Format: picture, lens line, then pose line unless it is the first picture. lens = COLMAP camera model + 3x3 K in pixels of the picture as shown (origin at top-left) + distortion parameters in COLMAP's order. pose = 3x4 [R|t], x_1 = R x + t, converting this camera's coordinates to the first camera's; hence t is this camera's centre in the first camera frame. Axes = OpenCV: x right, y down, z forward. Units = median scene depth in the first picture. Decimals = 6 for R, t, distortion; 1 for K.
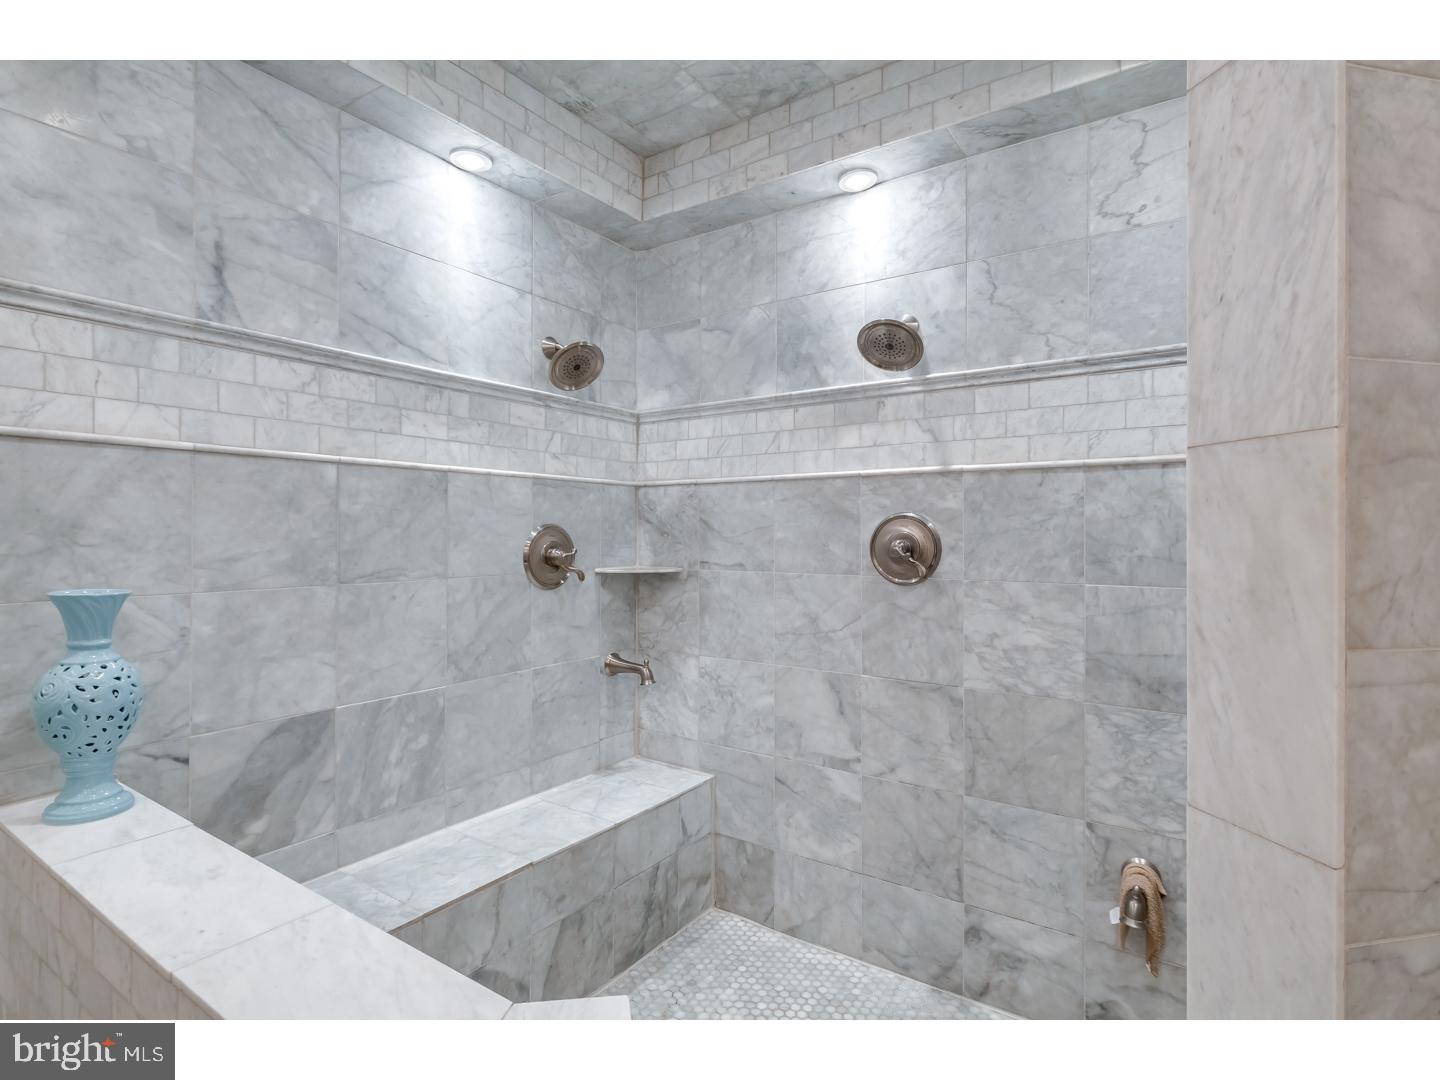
lens RADIAL K [[712.0, 0, 744.4], [0, 712.0, 531.1], [0, 0, 1]] dist [0.002801, -0.001867]
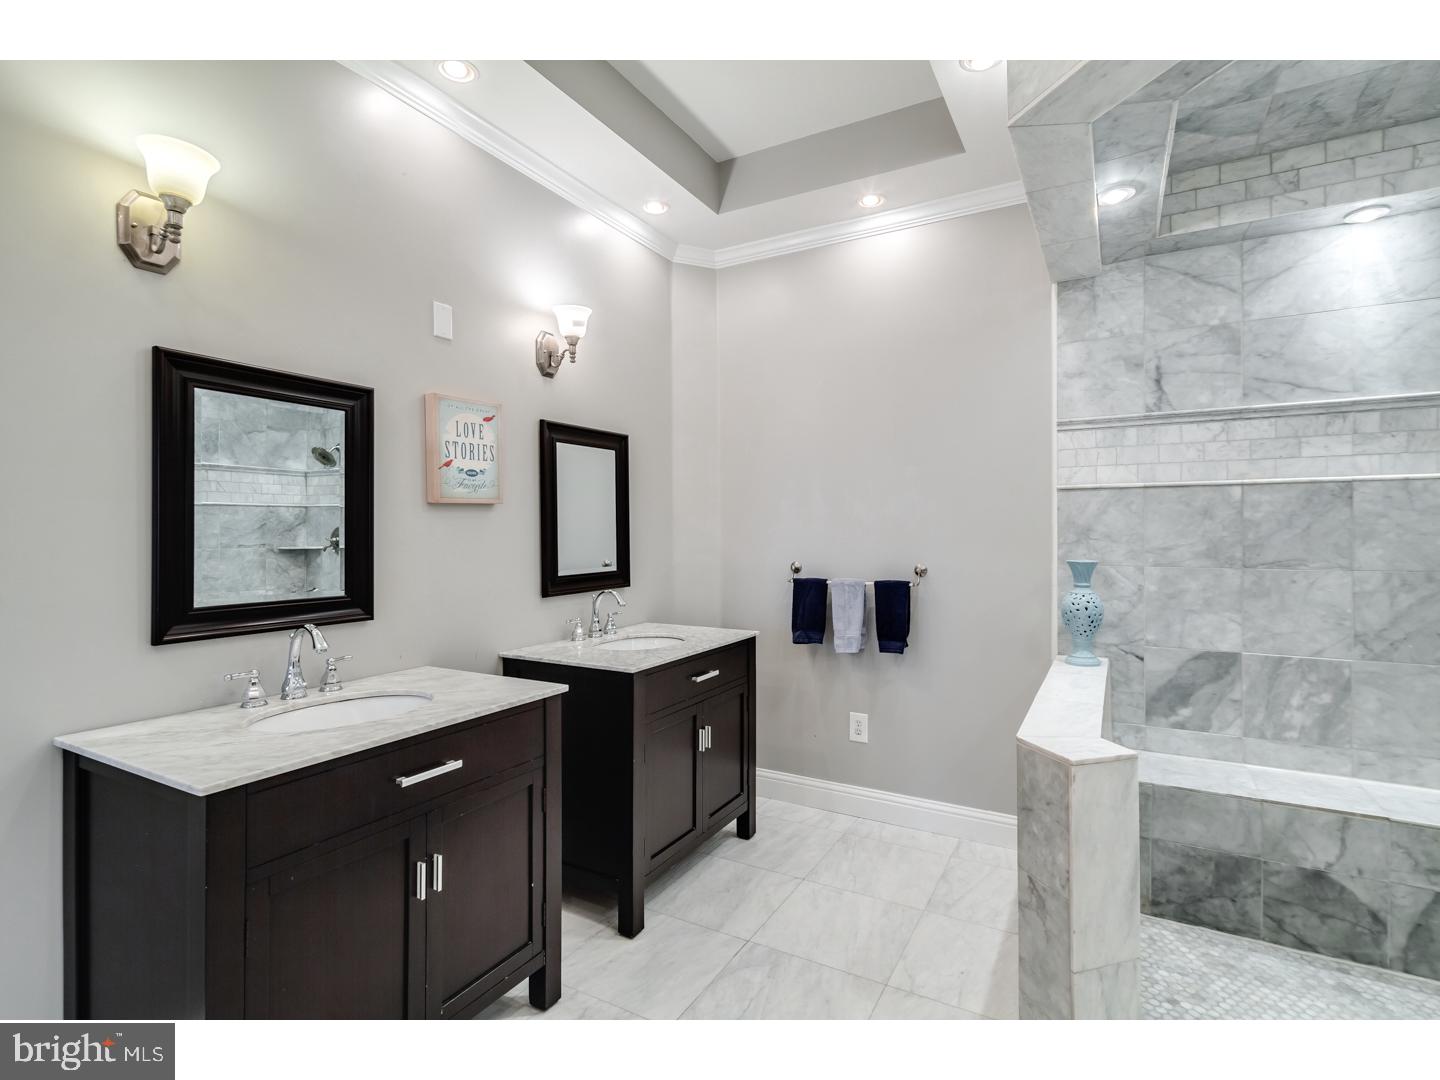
lens RADIAL K [[706.0, 0, 706.7], [0, 706.0, 529.7], [0, 0, 1]] dist [0.001492, -0.000561]
pose [[0.050265, -0.004160, -0.998727, 0.719317], [0.005367, 0.999978, -0.003895, -0.003362], [0.998721, -0.005165, 0.050287, -0.144741]]
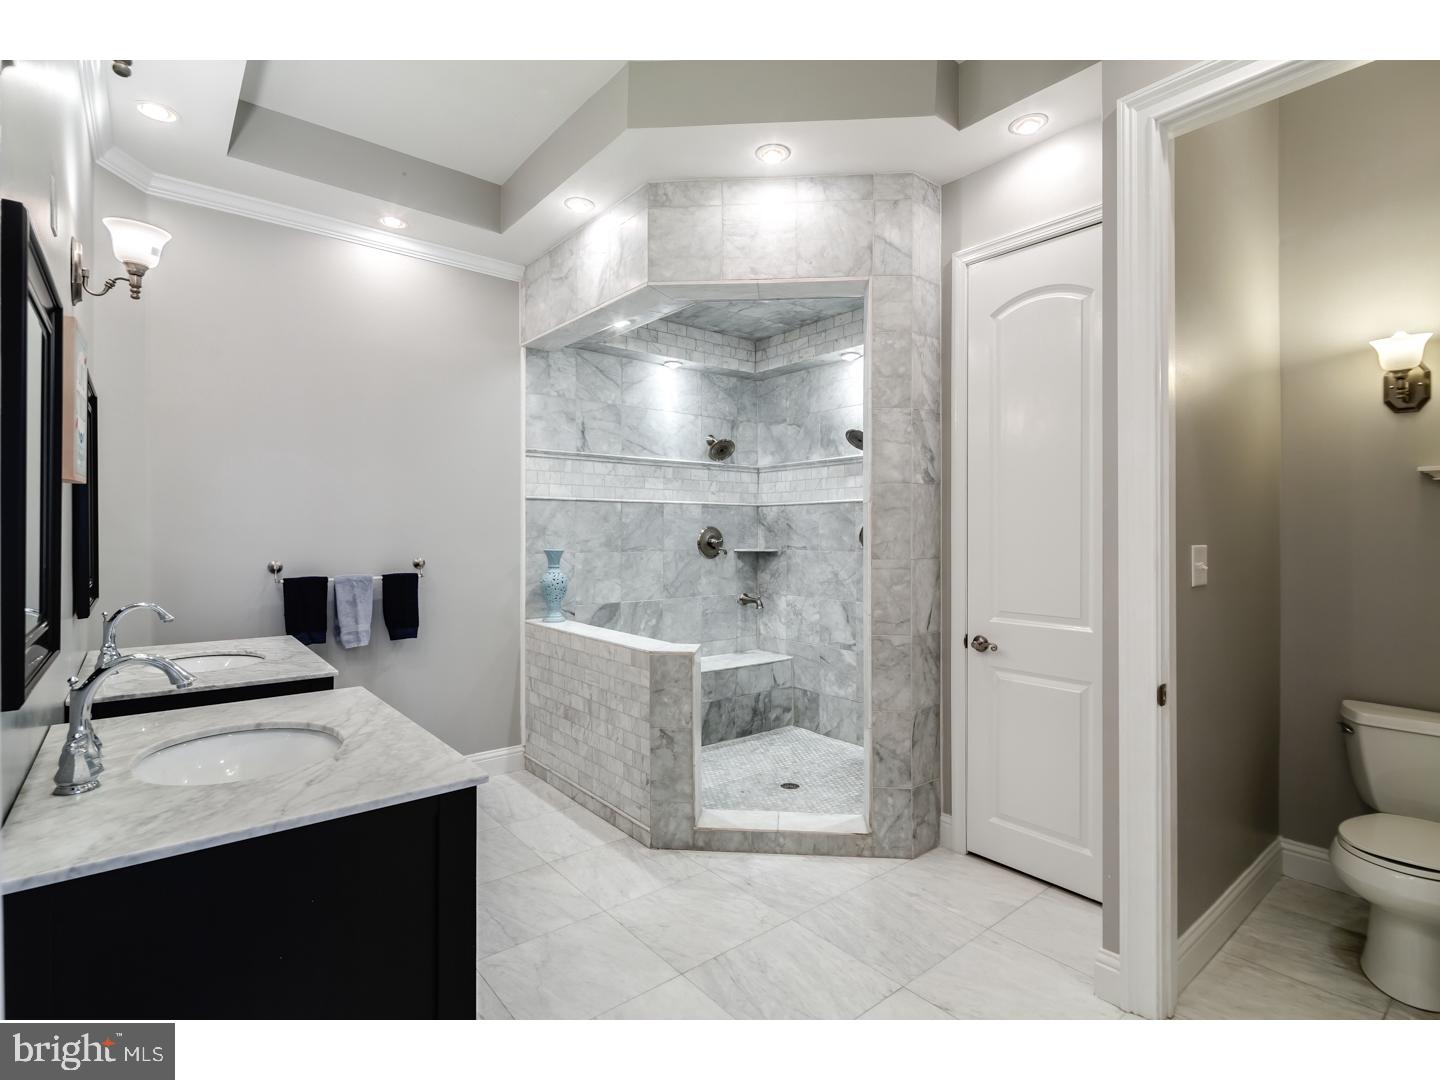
lens RADIAL K [[712.0, 0, 744.4], [0, 712.0, 531.1], [0, 0, 1]] dist [0.002801, -0.001867]
pose [[0.956420, -0.002046, -0.291986, 0.482238], [0.002054, 0.999998, -0.000278, 0.004623], [0.291986, -0.000333, 0.956422, -1.072048]]
